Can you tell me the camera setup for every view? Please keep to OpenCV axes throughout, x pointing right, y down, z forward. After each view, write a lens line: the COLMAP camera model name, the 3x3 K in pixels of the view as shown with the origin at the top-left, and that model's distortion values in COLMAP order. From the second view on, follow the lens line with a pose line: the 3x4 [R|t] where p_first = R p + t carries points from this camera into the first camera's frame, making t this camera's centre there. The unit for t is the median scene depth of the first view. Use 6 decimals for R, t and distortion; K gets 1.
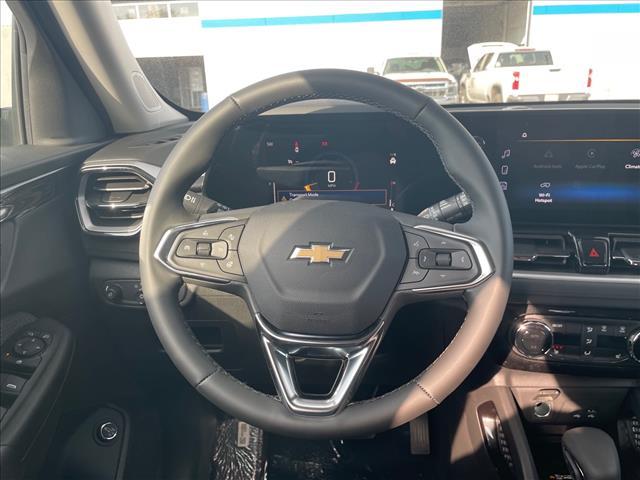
lens RADIAL K [[492.4, 0, 320.0], [0, 492.4, 240.0], [0, 0, 1]] dist [0.094509, -0.137681]
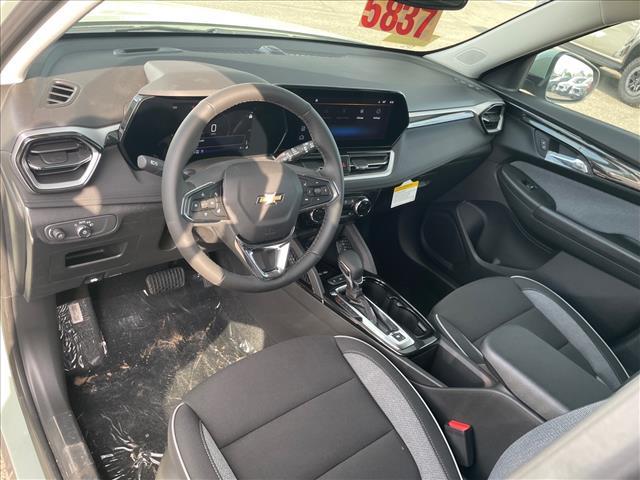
lens RADIAL K [[481.8, 0, 320.9], [0, 481.8, 234.5], [0, 0, 1]] dist [0.092863, -0.126264]
pose [[0.730494, -0.205874, 0.651149, -0.995358], [-0.022091, 0.945856, 0.323834, -0.406634], [-0.682562, -0.250943, 0.686394, -0.364388]]
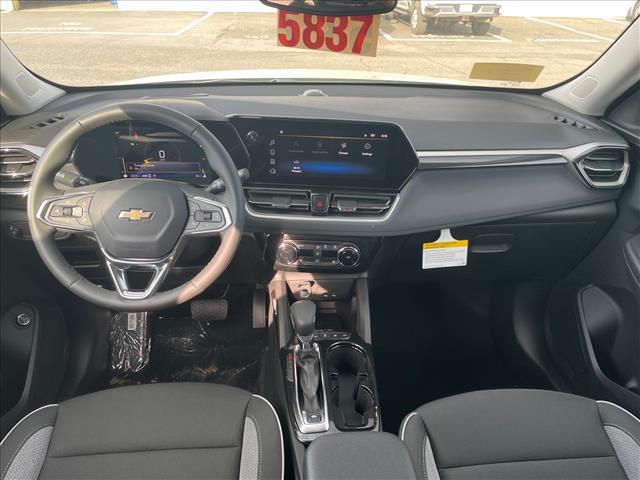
lens RADIAL K [[481.8, 0, 320.9], [0, 481.8, 234.5], [0, 0, 1]] dist [0.092863, -0.126264]
pose [[0.988697, -0.022225, 0.148270, 0.380976], [-0.004483, 0.984127, 0.177410, -0.208070], [-0.149859, -0.176069, 0.972904, -0.801620]]
